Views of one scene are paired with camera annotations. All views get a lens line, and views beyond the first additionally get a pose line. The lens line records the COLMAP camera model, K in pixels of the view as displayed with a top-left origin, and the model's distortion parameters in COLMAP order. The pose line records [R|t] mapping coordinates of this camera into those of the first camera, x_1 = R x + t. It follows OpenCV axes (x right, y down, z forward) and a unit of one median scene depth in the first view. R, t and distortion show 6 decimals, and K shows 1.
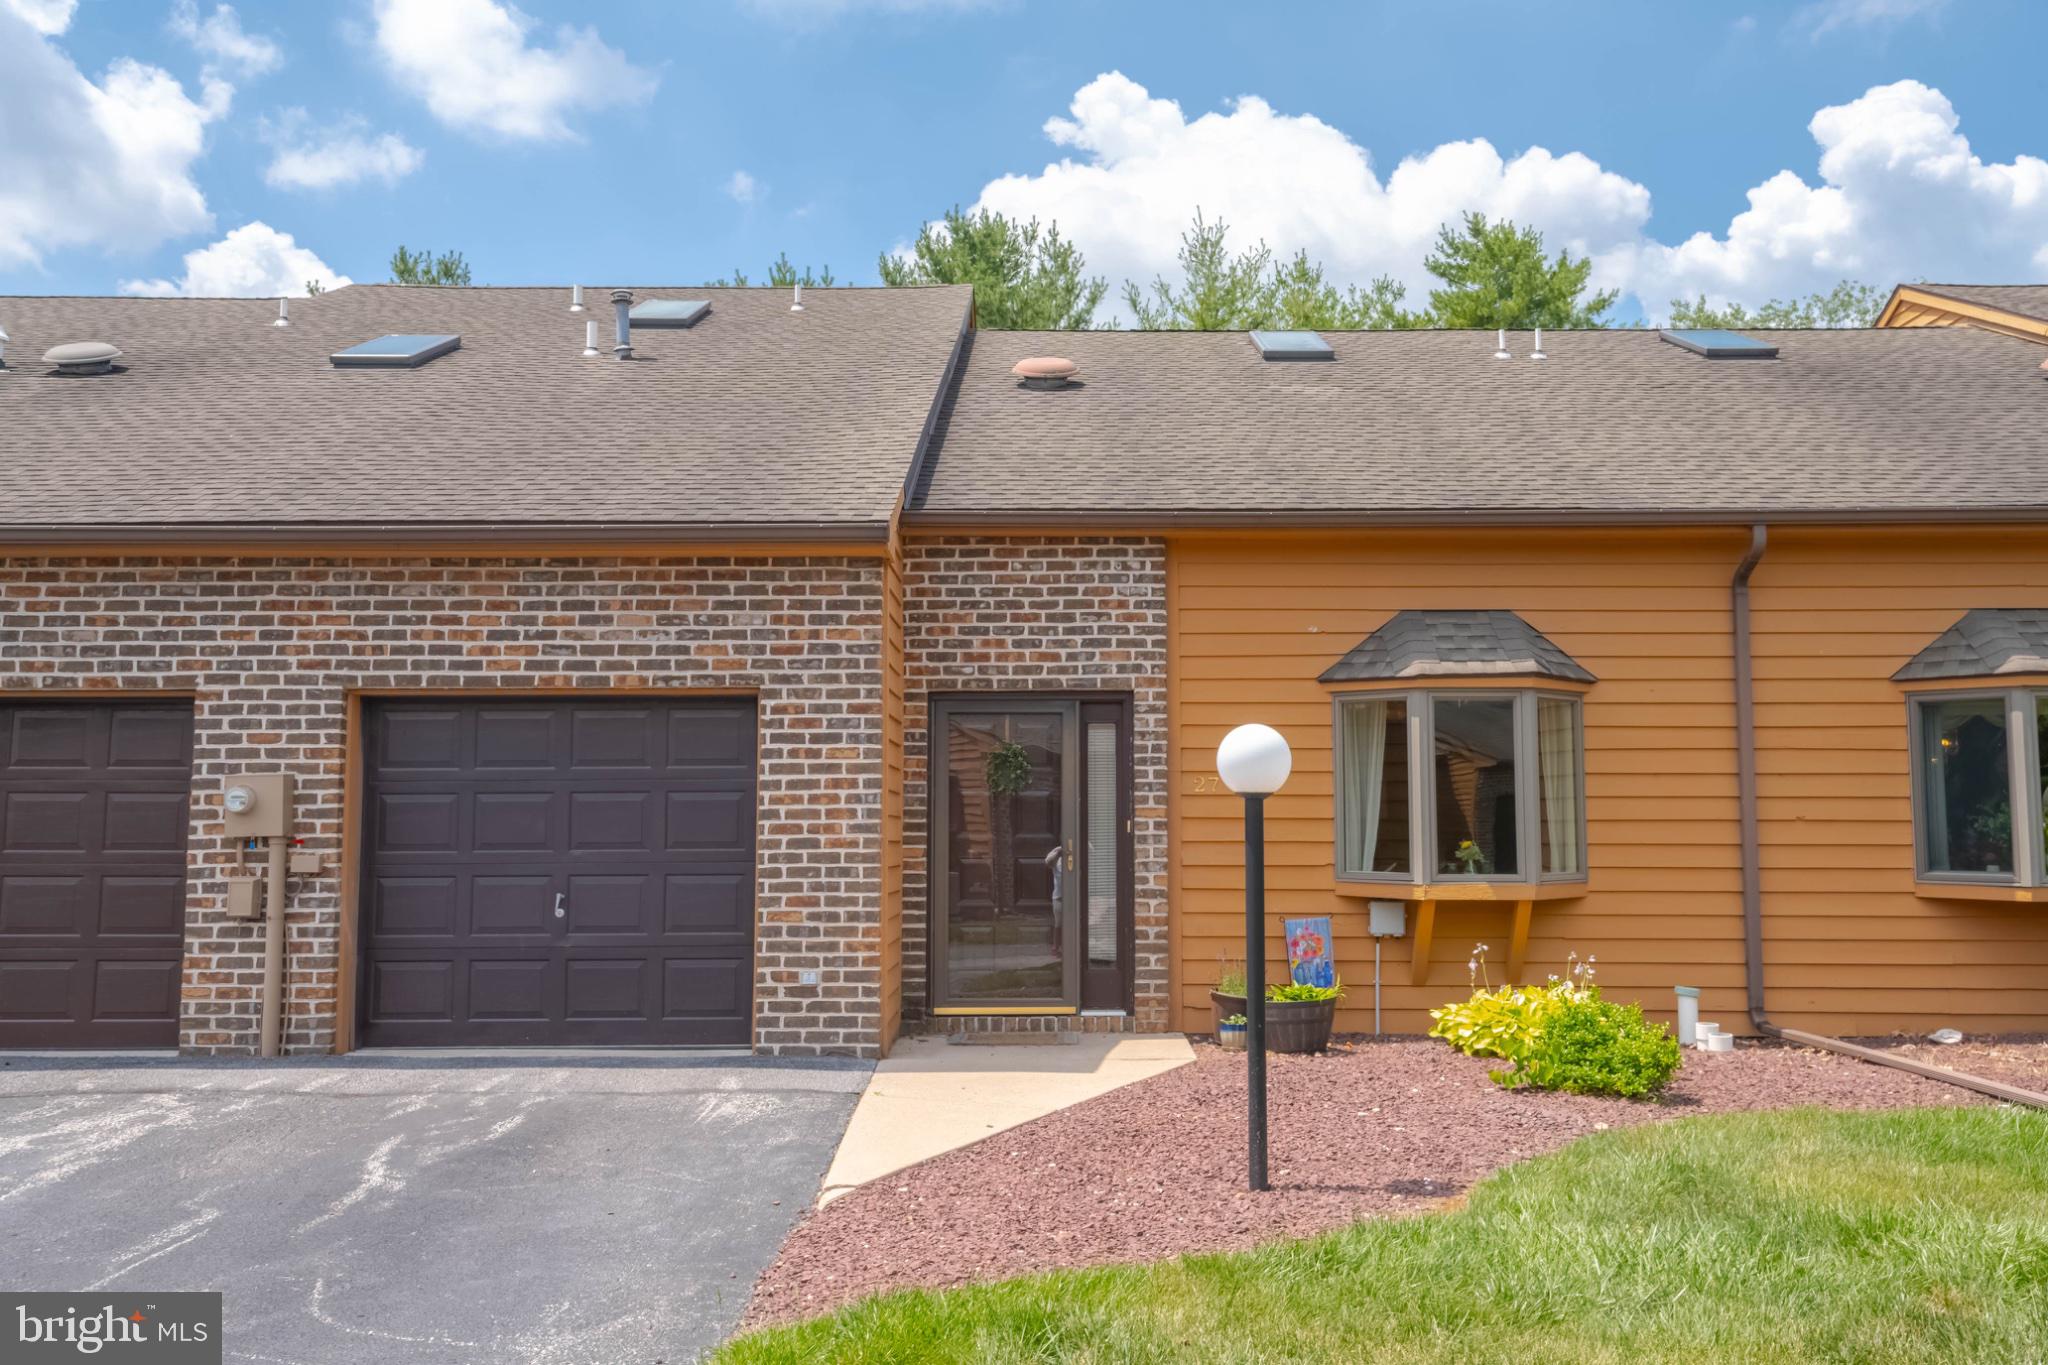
lens RADIAL K [[1648.3, 0, 1042.2], [0, 1648.3, 687.5], [0, 0, 1]] dist [0.027719, 0.005714]
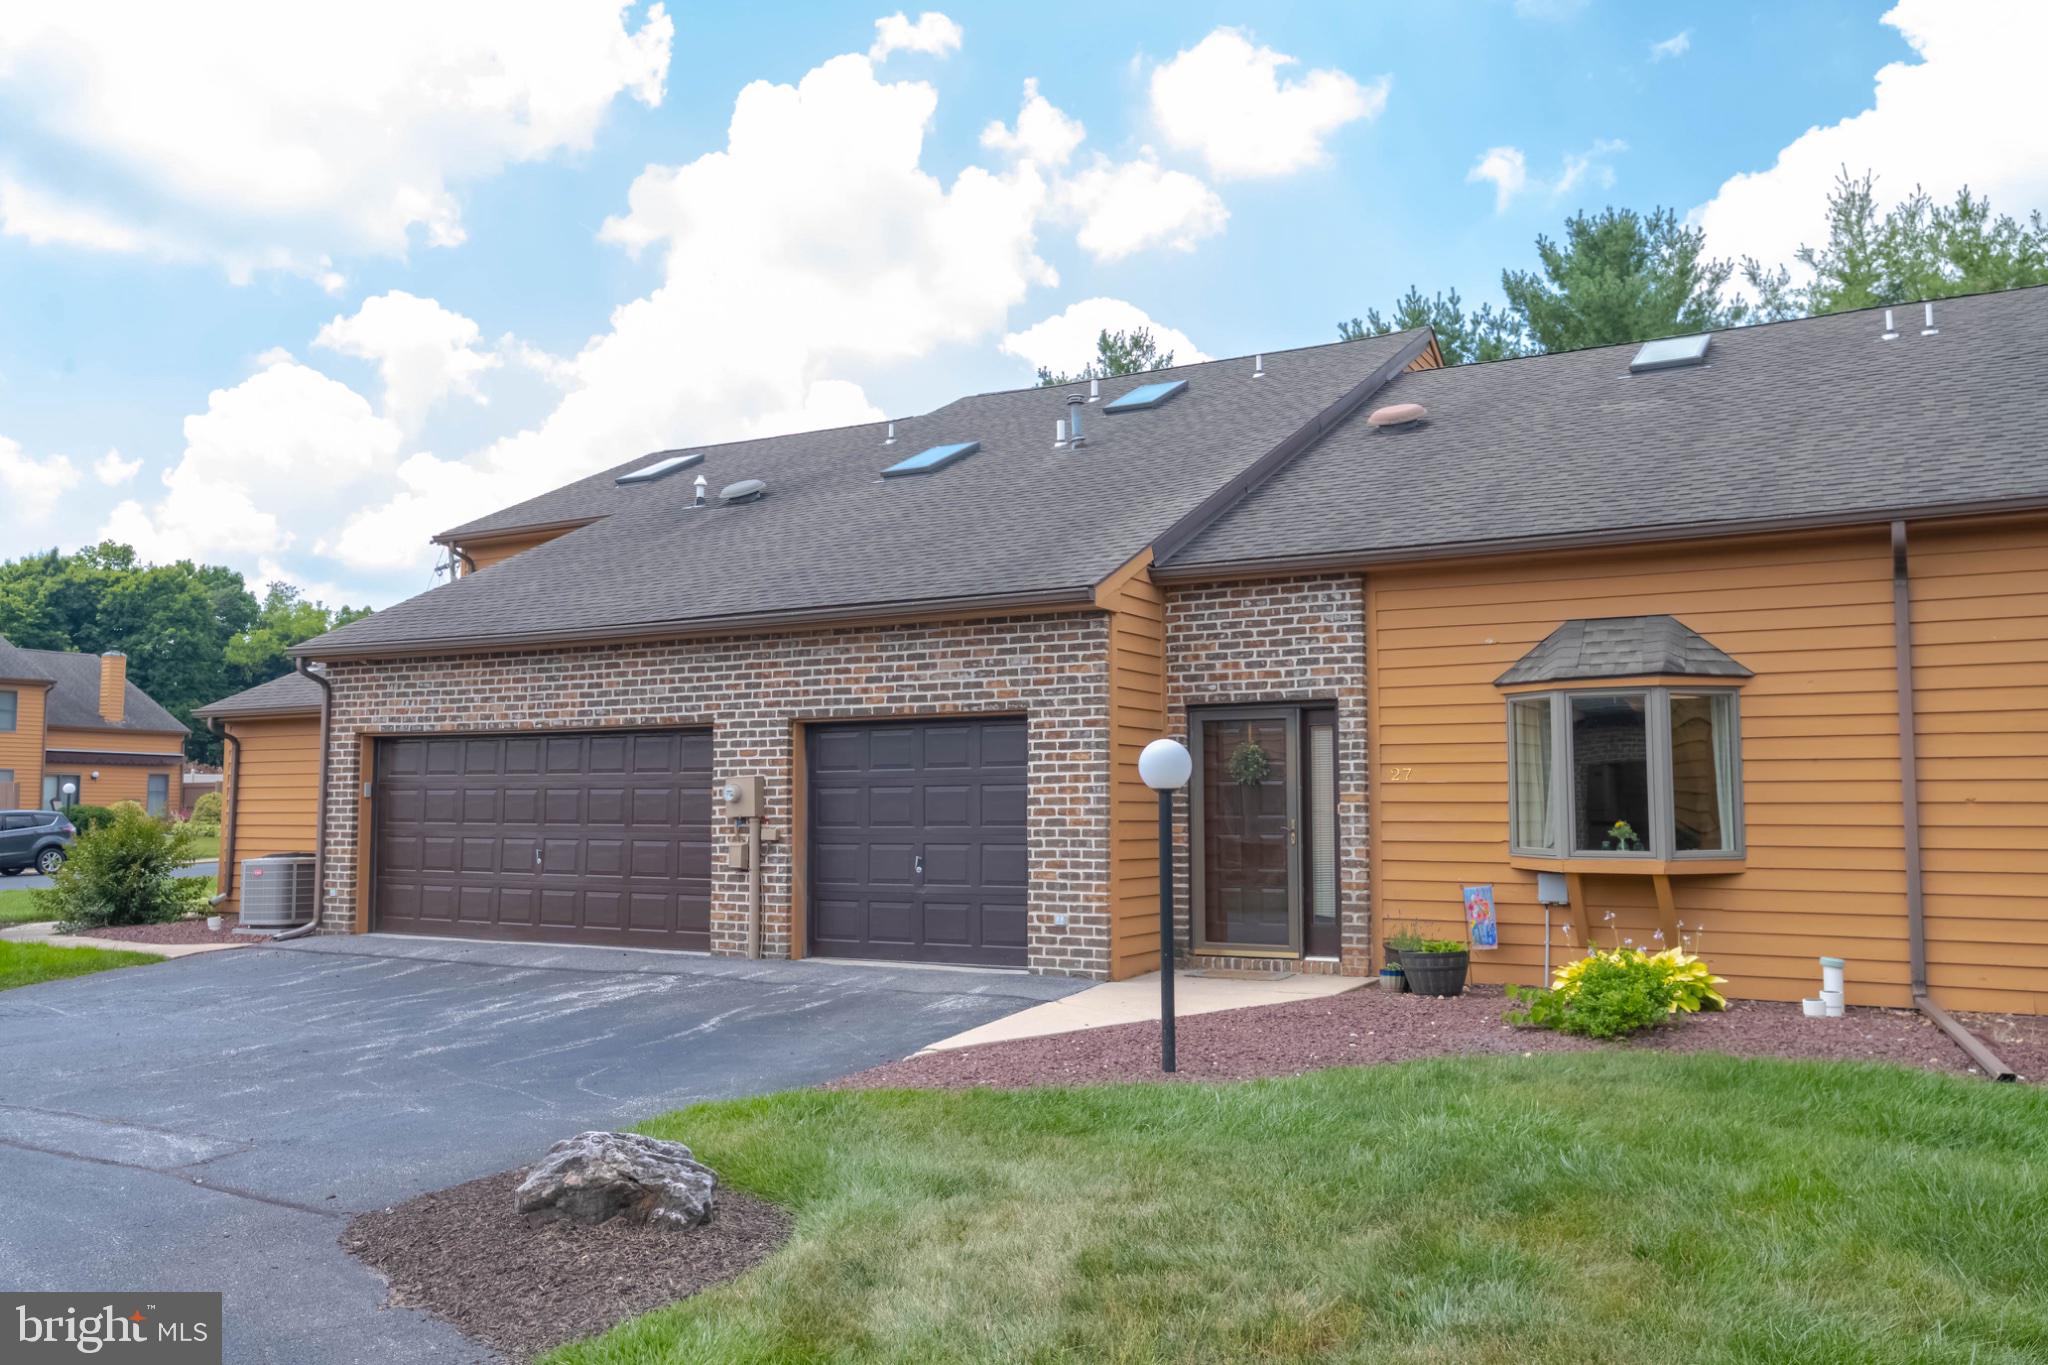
lens RADIAL K [[1551.9, 0, 1049.1], [0, 1551.9, 690.9], [0, 0, 1]] dist [0.024801, 0.016439]
pose [[0.880590, -0.037550, -0.472389, 0.457889], [0.043471, 0.999053, 0.001621, -0.016979], [0.471881, -0.021963, 0.881388, -0.137411]]
